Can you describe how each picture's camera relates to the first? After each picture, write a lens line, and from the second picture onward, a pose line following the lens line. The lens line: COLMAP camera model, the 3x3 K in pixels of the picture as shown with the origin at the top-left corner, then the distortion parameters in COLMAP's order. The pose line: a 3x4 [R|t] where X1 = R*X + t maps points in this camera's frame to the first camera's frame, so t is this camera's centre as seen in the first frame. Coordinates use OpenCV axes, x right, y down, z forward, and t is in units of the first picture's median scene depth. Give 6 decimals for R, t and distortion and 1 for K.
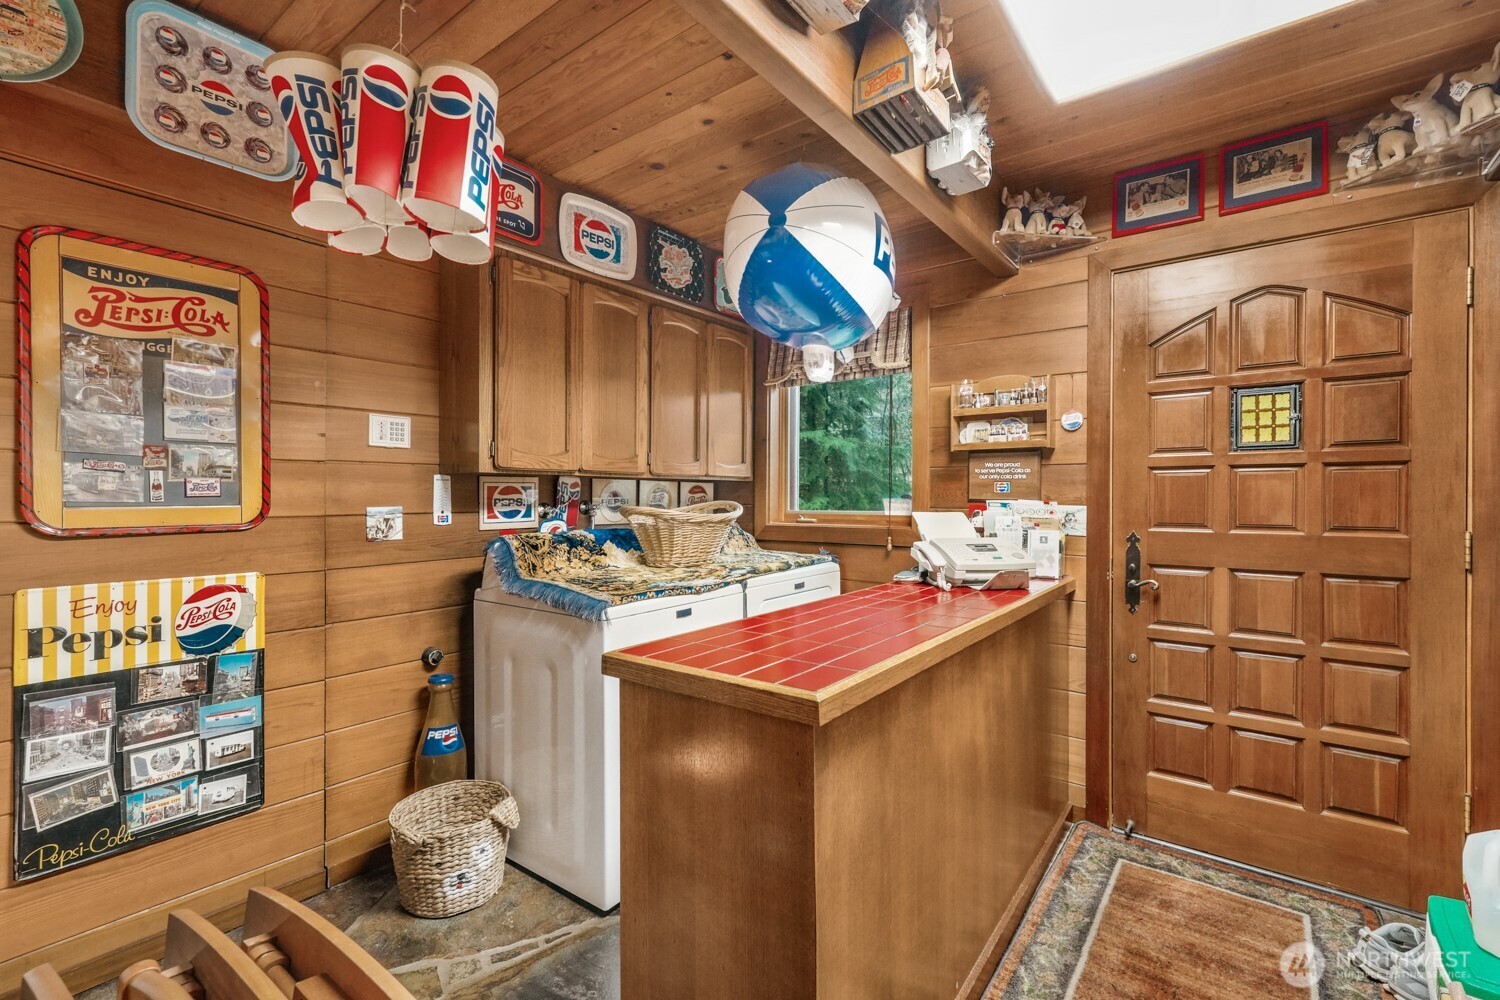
lens RADIAL K [[662.5, 0, 750.1], [0, 662.5, 499.1], [0, 0, 1]] dist [-0.000662, 0.000479]
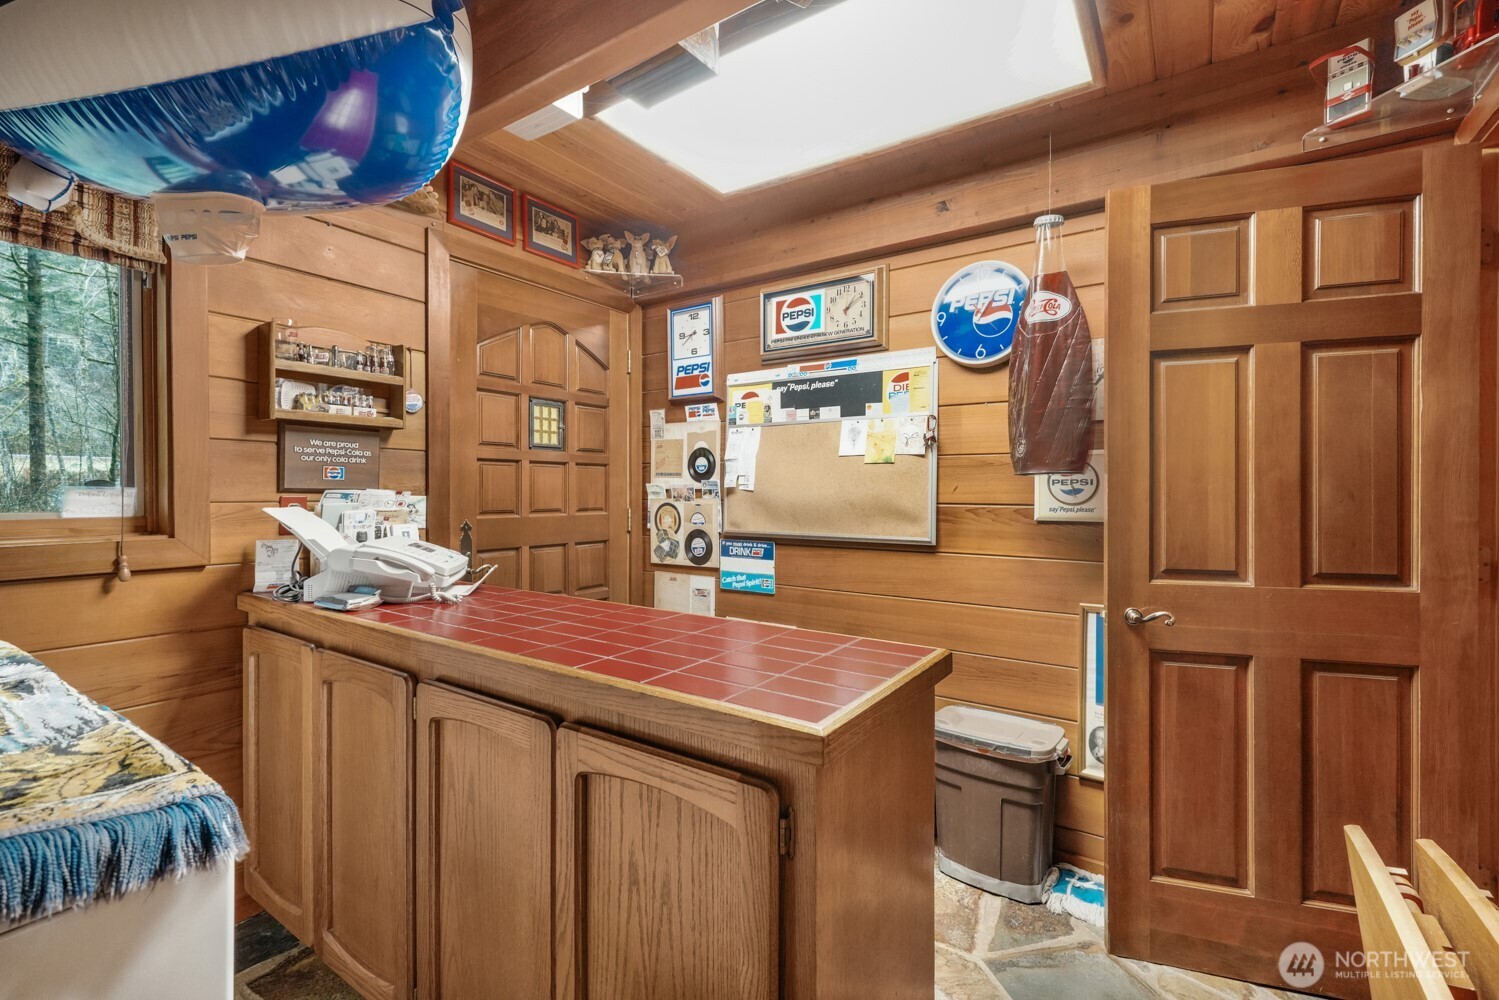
lens RADIAL K [[657.8, 0, 747.4], [0, 657.8, 494.8], [0, 0, 1]] dist [0.000649, 0.000579]
pose [[-0.057711, -0.005459, 0.998318, -0.495948], [0.001872, 0.999983, 0.005577, 0.005127], [-0.998332, 0.002191, -0.057700, 0.676212]]
